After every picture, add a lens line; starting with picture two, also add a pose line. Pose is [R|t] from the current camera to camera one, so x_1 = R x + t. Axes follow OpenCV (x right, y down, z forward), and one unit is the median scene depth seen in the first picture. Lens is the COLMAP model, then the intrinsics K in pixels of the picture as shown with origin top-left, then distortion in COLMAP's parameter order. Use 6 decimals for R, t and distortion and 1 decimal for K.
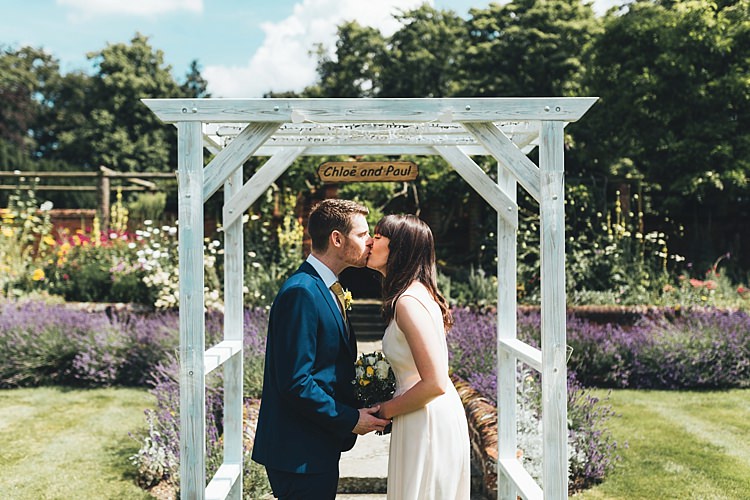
lens RADIAL K [[712.6, 0, 375.0], [0, 712.6, 250.0], [0, 0, 1]] dist [-0.010555, 0.004368]
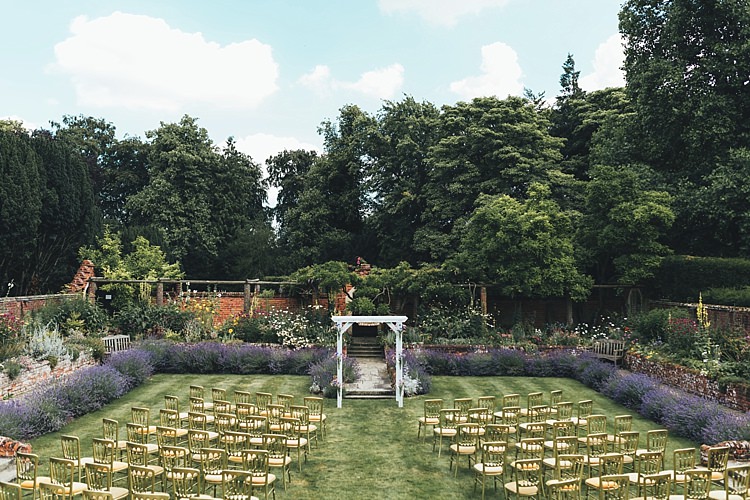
lens RADIAL K [[712.6, 0, 375.0], [0, 712.6, 250.0], [0, 0, 1]] dist [-0.010555, 0.004368]
pose [[0.999943, 0.007833, 0.007267, -0.000670], [-0.007659, 0.999690, -0.023676, -0.036350], [-0.007450, 0.023619, 0.999693, -0.281401]]
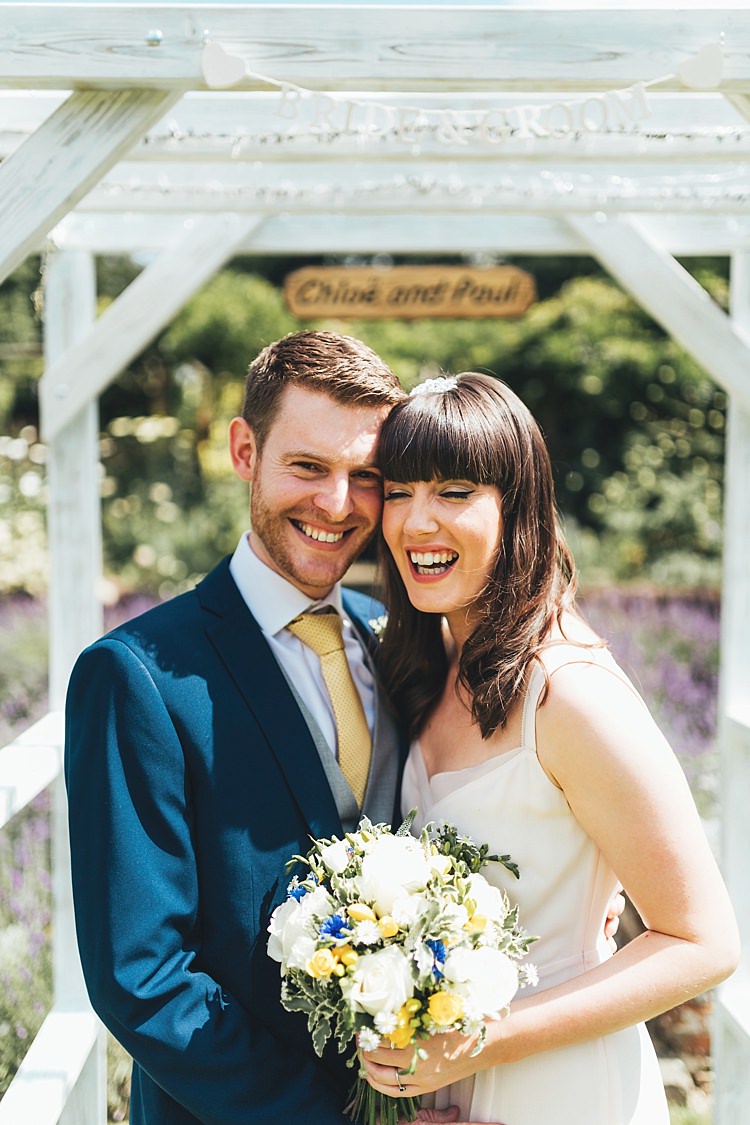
lens RADIAL K [[1069.0, 0, 375.0], [0, 1069.0, 562.5], [0, 0, 1]] dist [-0.010555, 0.004368]
pose [[0.999891, 0.003568, 0.014337, -0.048199], [-0.004572, 0.997493, 0.070616, -0.003731], [-0.014049, -0.070674, 0.997401, 0.520089]]
